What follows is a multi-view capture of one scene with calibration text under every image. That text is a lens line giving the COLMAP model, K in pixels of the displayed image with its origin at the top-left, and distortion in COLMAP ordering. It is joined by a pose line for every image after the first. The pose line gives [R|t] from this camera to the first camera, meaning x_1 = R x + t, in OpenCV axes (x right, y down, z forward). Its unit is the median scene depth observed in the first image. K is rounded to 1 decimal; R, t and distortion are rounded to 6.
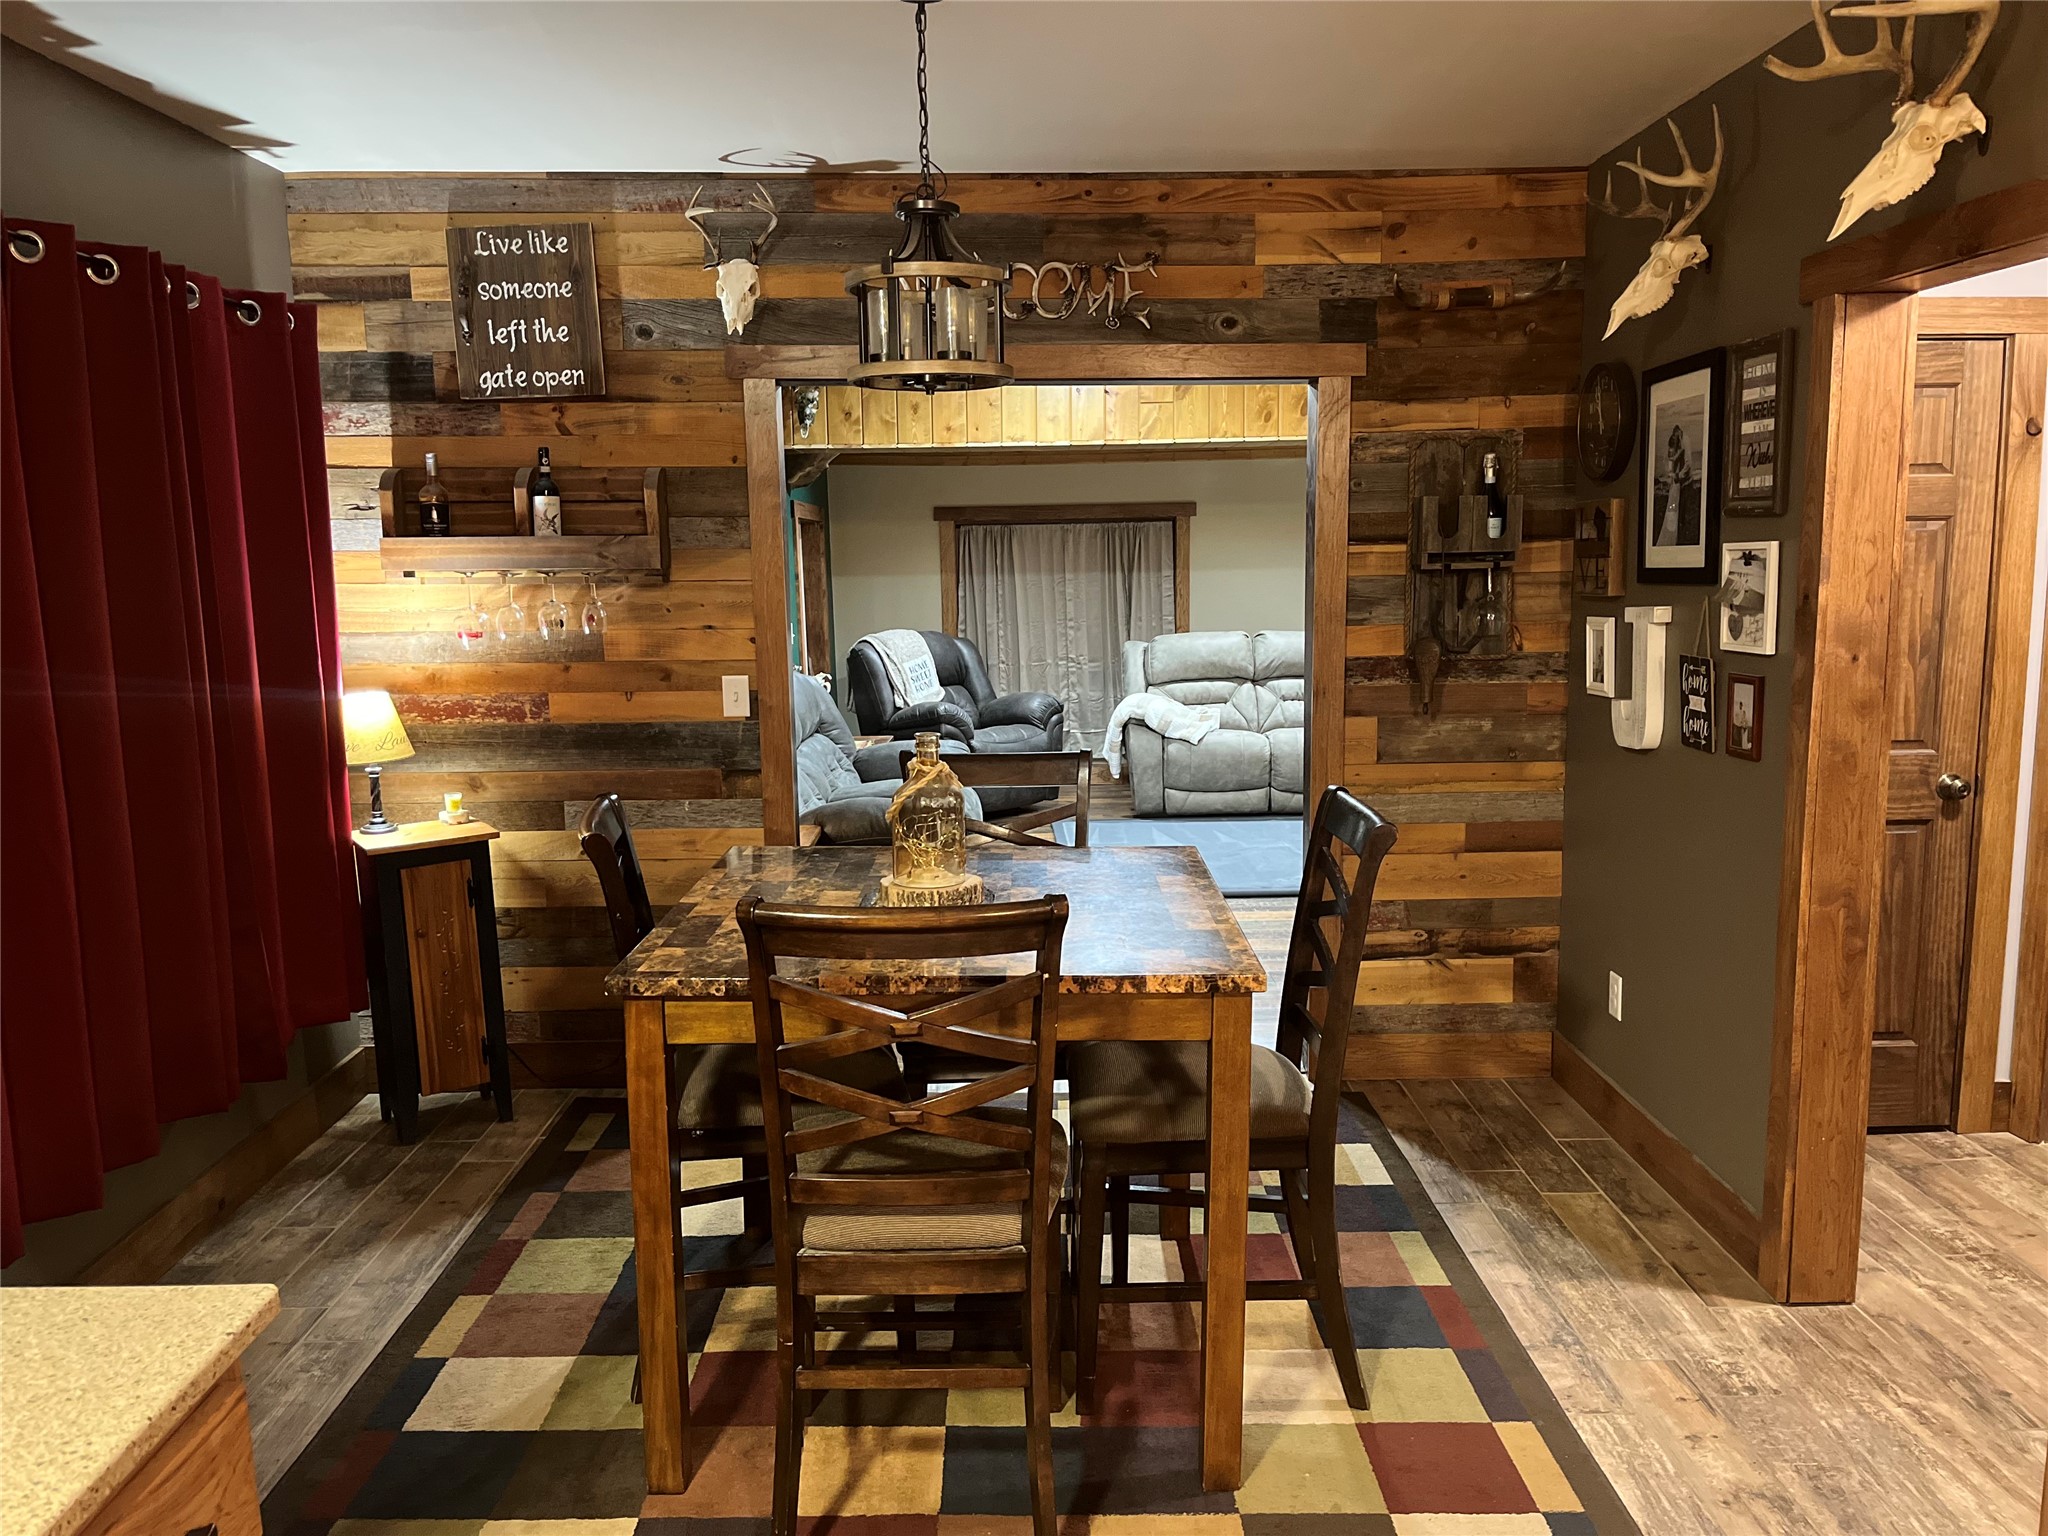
lens RADIAL K [[1542.8, 0, 1024.0], [0, 1542.8, 768.0], [0, 0, 1]] dist [0.064849, -0.088772]
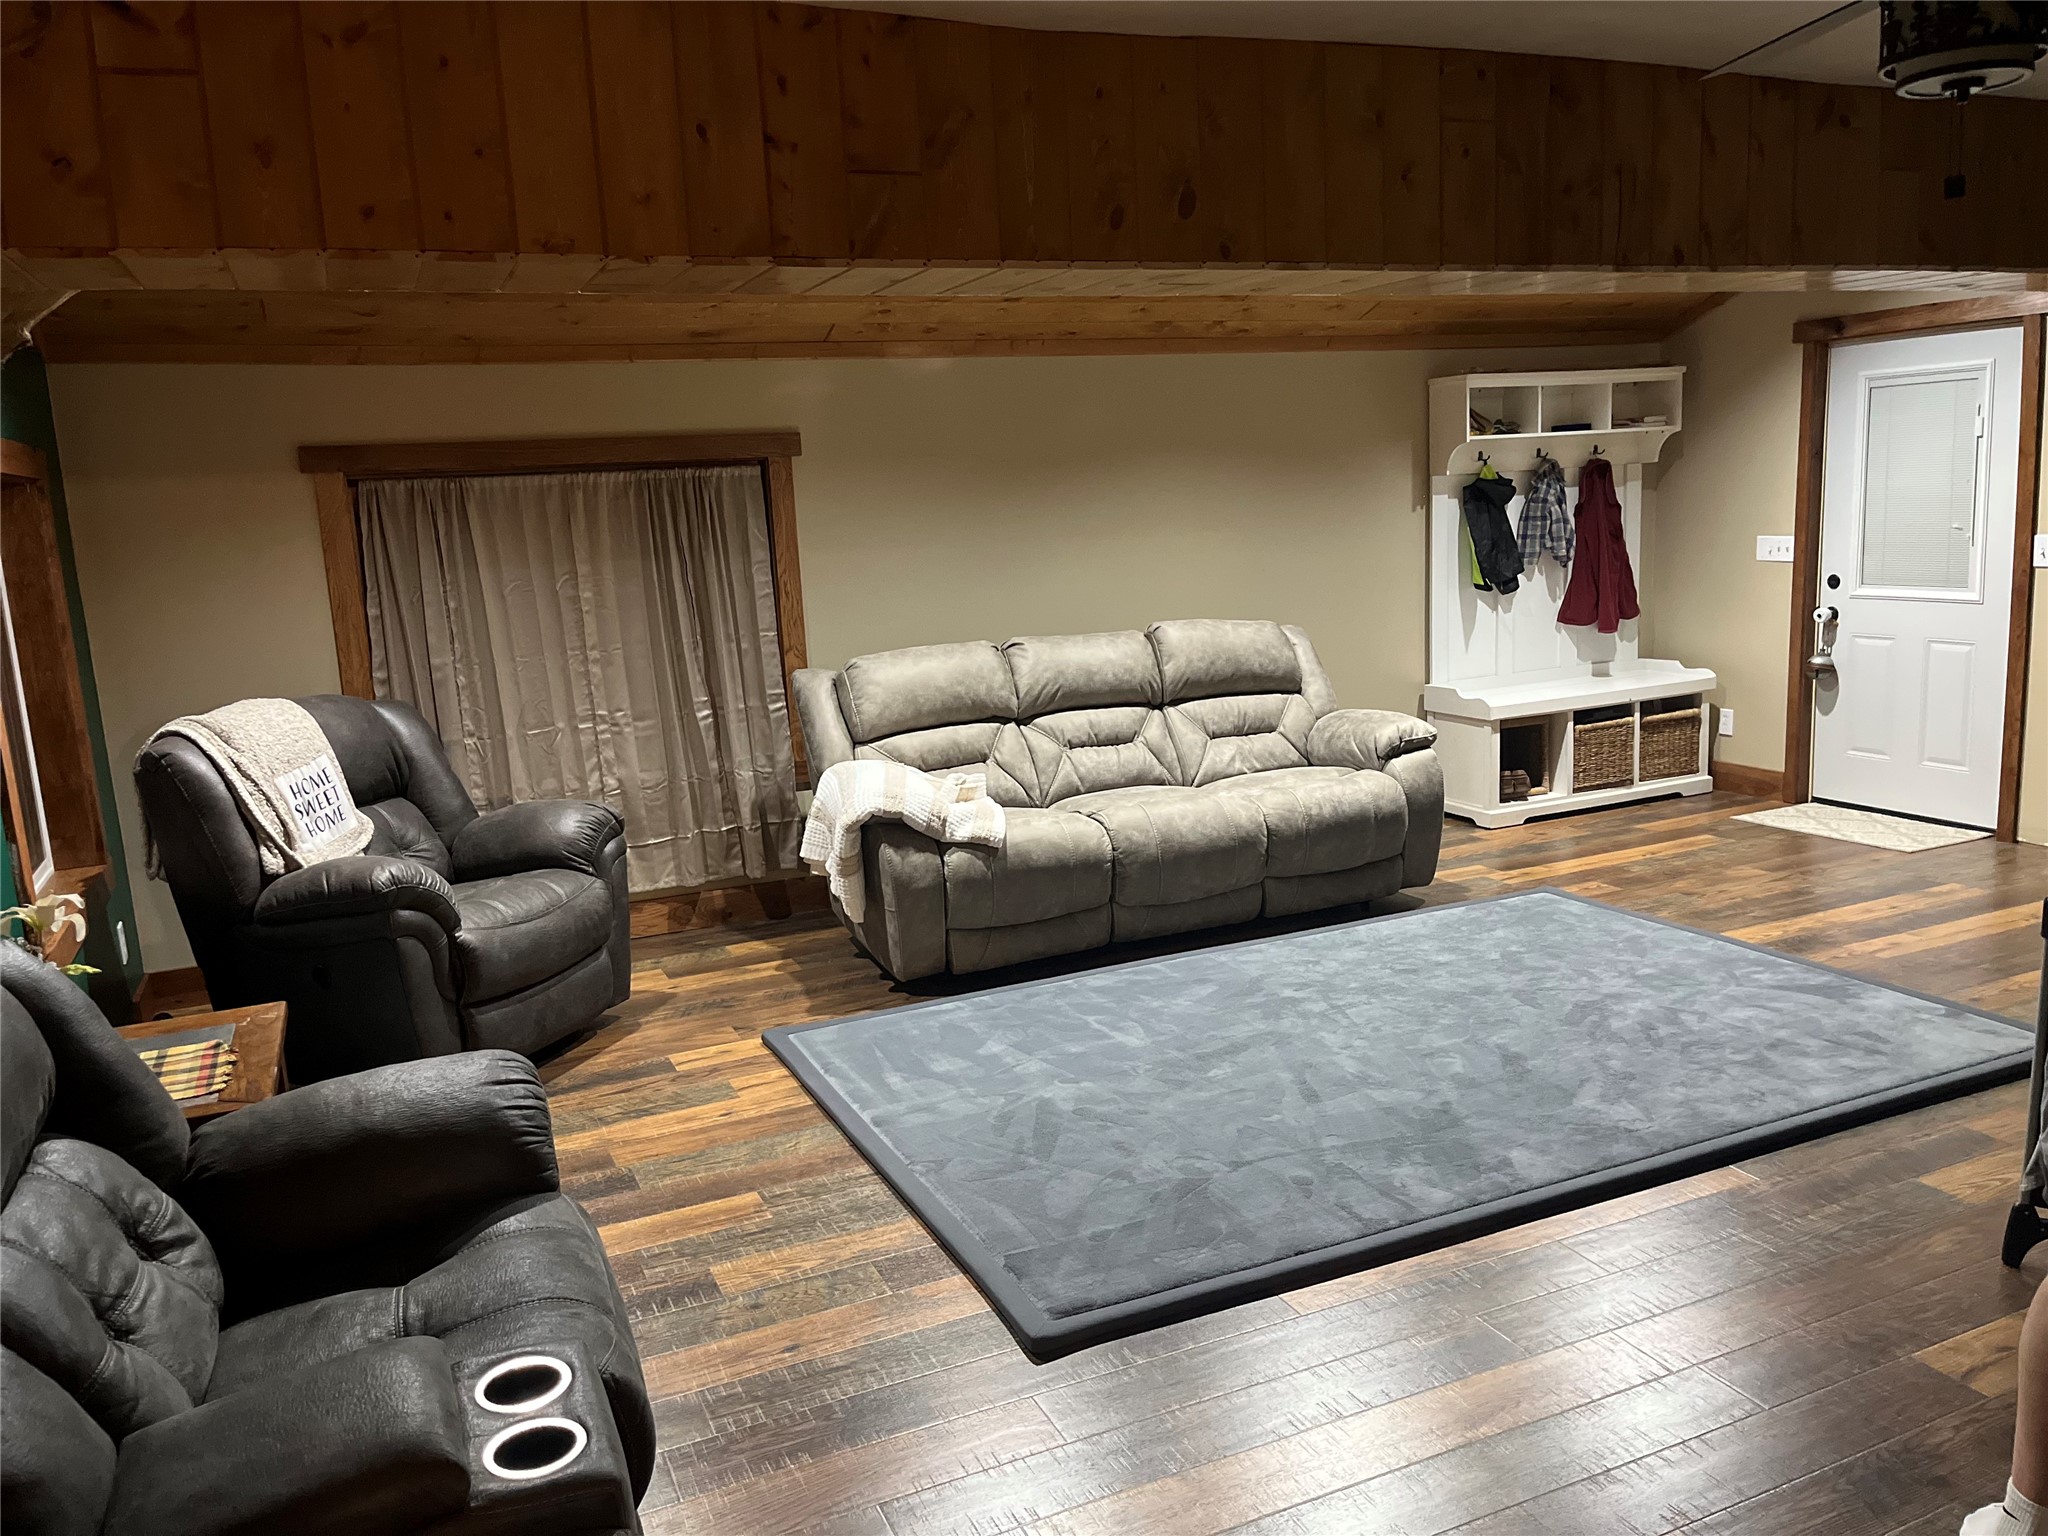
lens RADIAL K [[1542.8, 0, 1024.0], [0, 1542.8, 768.0], [0, 0, 1]] dist [0.064849, -0.088772]
pose [[0.919650, -0.096466, 0.380708, -0.043793], [0.087560, 0.995328, 0.040691, -0.062380], [-0.382854, -0.004087, 0.923800, 0.428740]]
